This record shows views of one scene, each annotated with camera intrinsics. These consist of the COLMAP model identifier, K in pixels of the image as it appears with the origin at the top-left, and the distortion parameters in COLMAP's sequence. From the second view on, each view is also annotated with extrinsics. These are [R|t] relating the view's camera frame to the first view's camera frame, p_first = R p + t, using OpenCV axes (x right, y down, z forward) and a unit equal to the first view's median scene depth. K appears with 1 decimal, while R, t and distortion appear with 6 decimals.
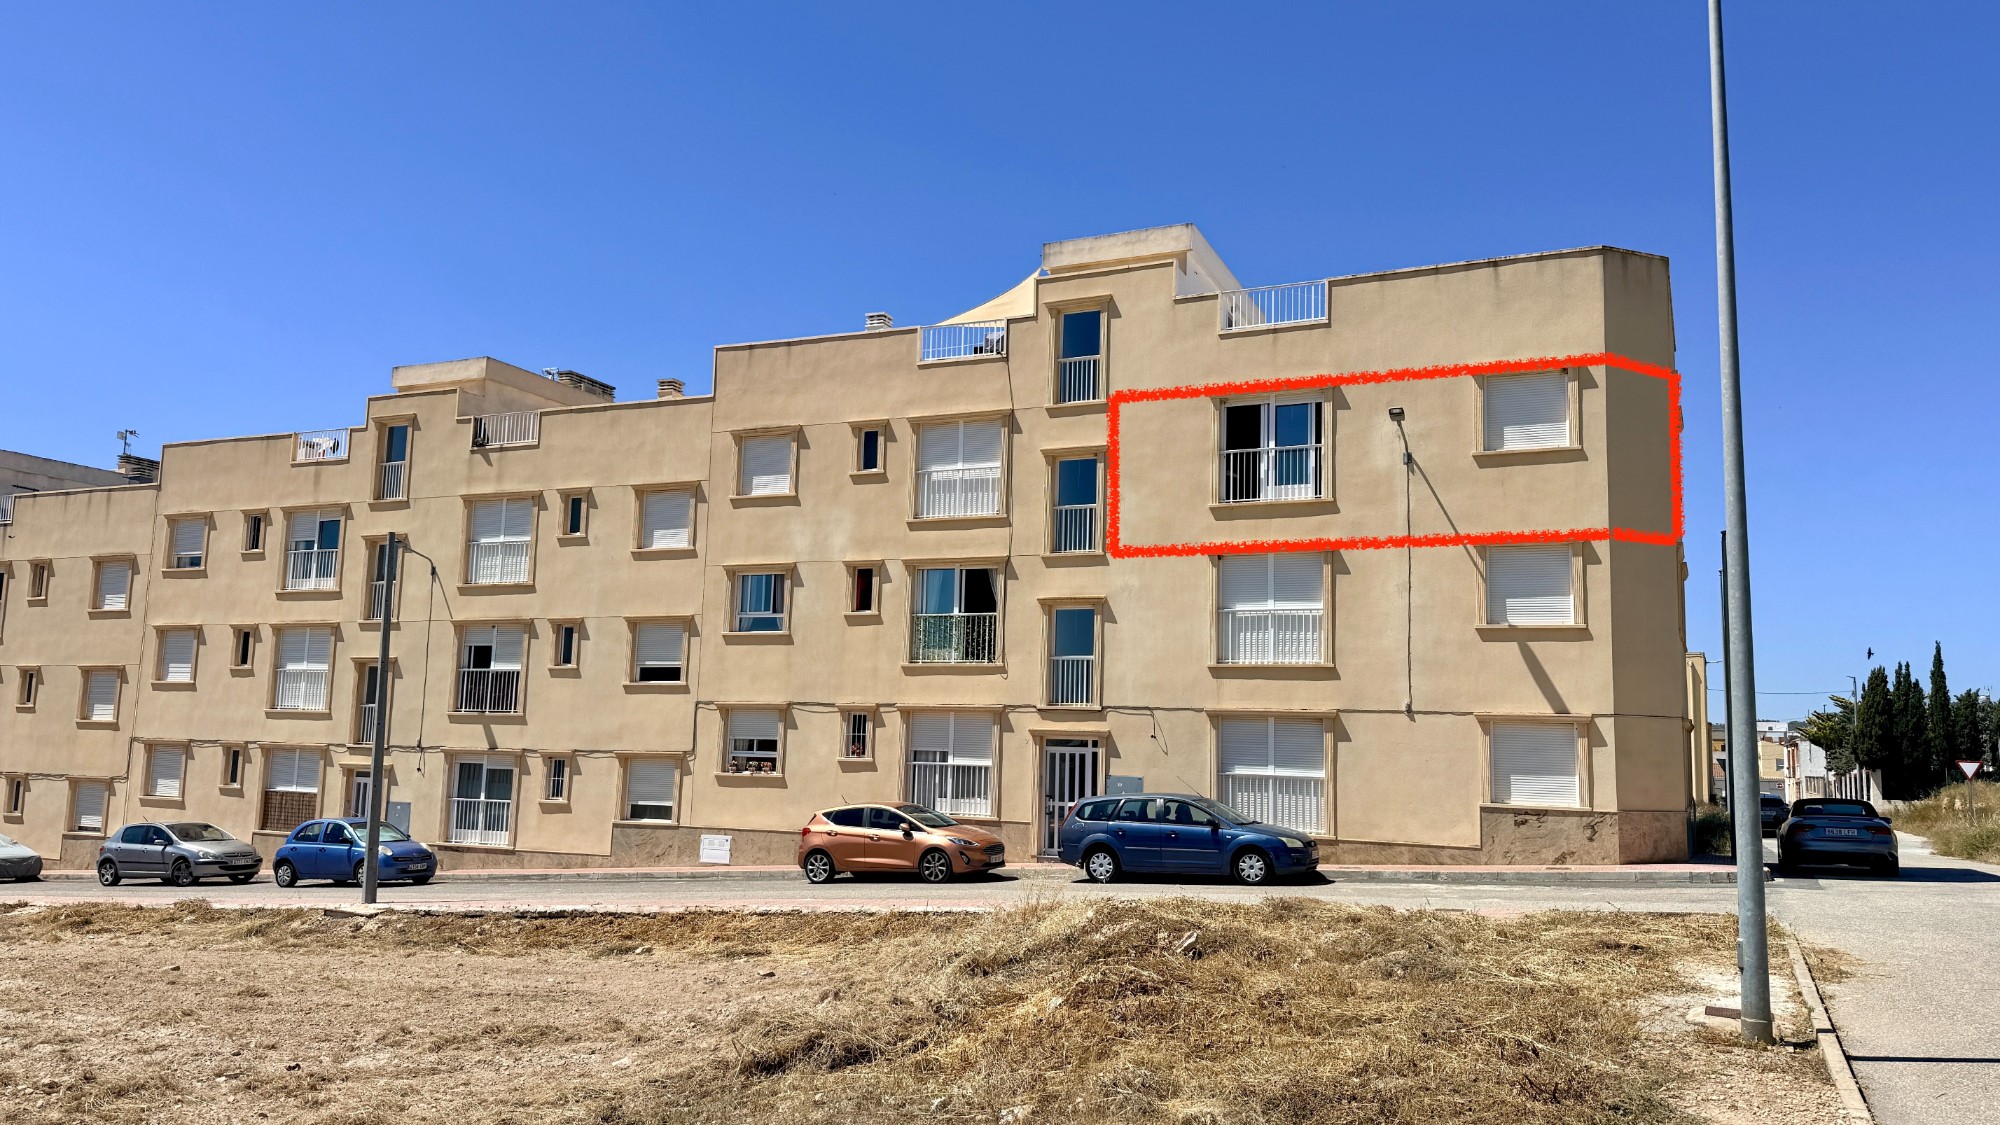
lens RADIAL K [[1383.3, 0, 998.4], [0, 1383.3, 580.1], [0, 0, 1]] dist [0.149890, -0.255771]
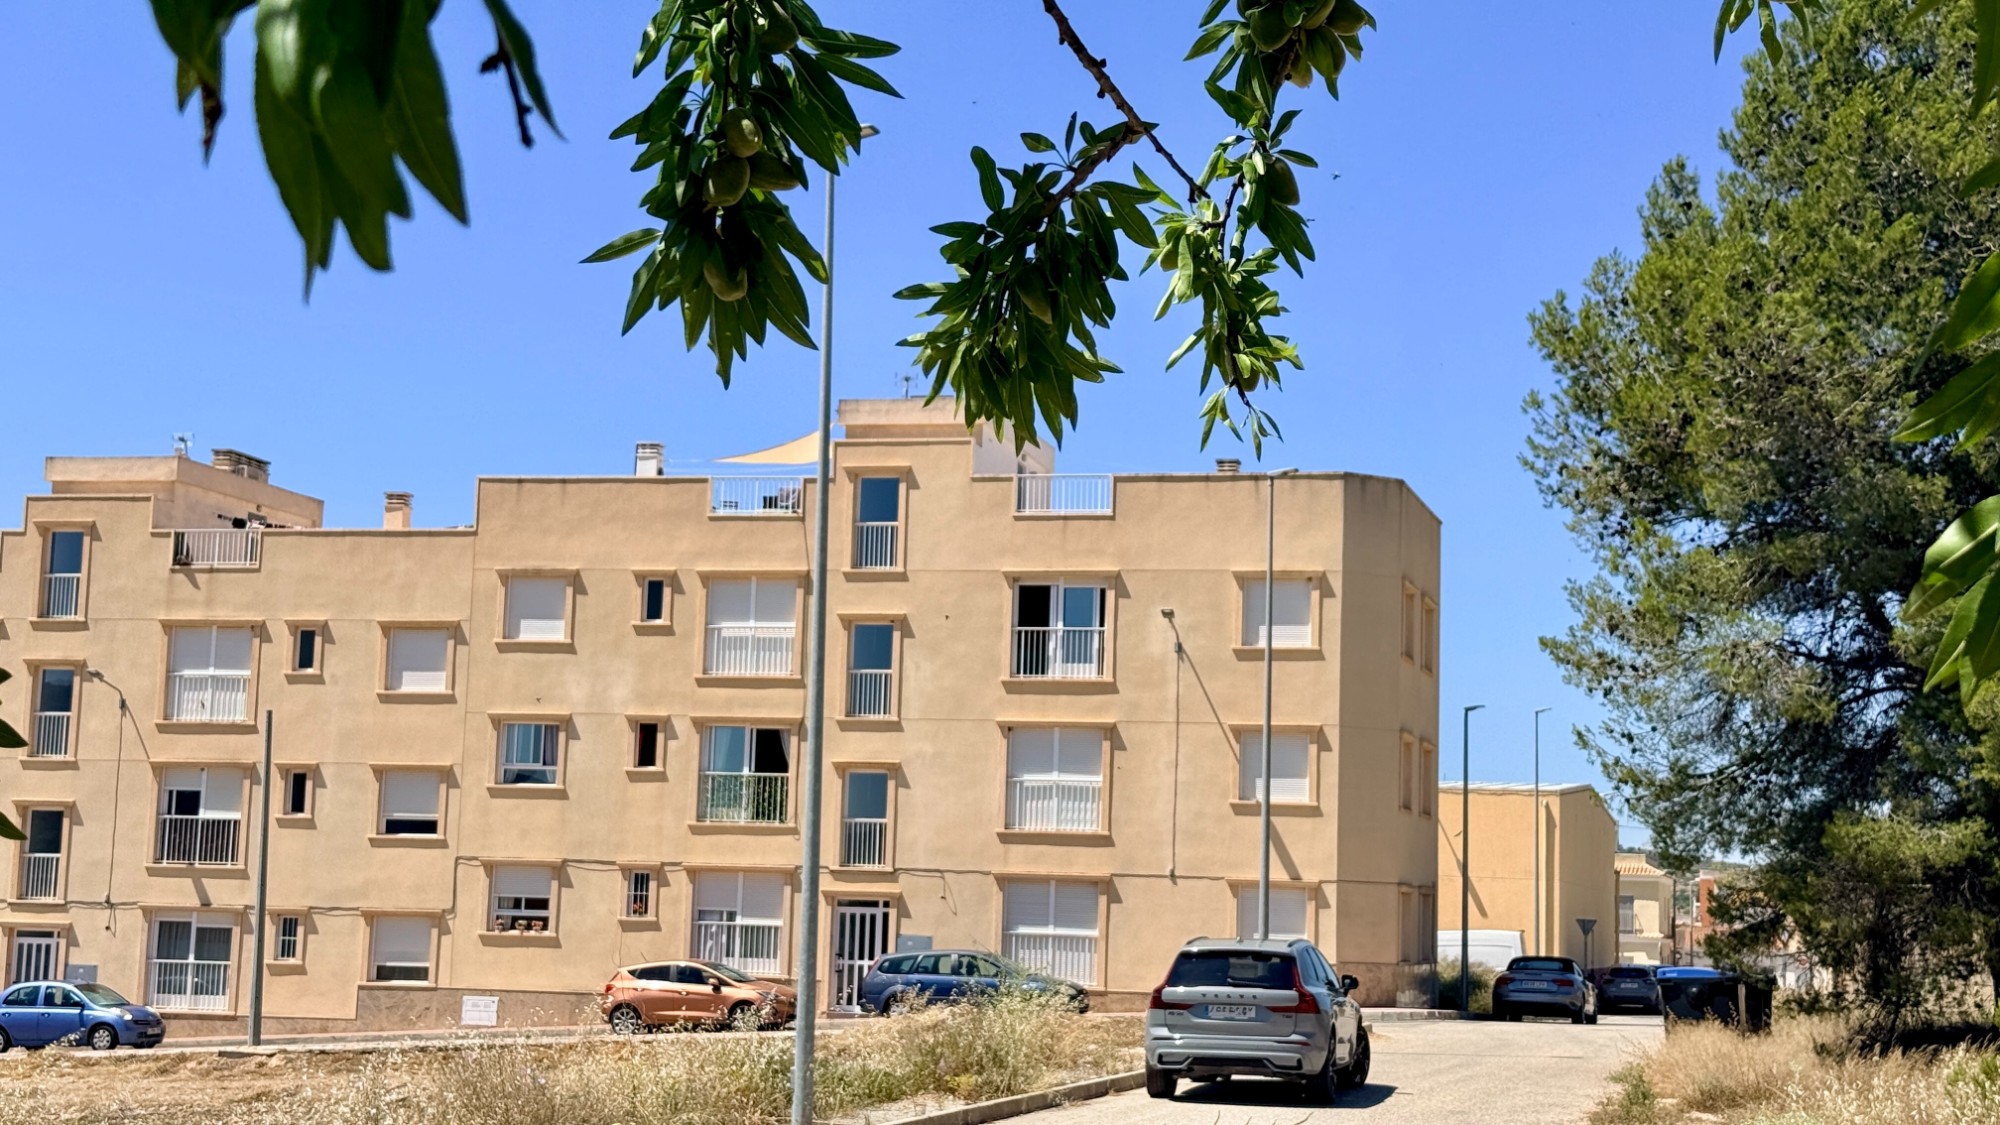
lens RADIAL K [[2793.8, 0, 1019.5], [0, 2793.8, 600.1], [0, 0, 1]] dist [0.138645, -0.017163]
pose [[0.981839, 0.025424, 0.188003, -0.210348], [-0.028494, 0.999501, 0.013644, -0.127975], [-0.187562, -0.018753, 0.982074, -0.972804]]
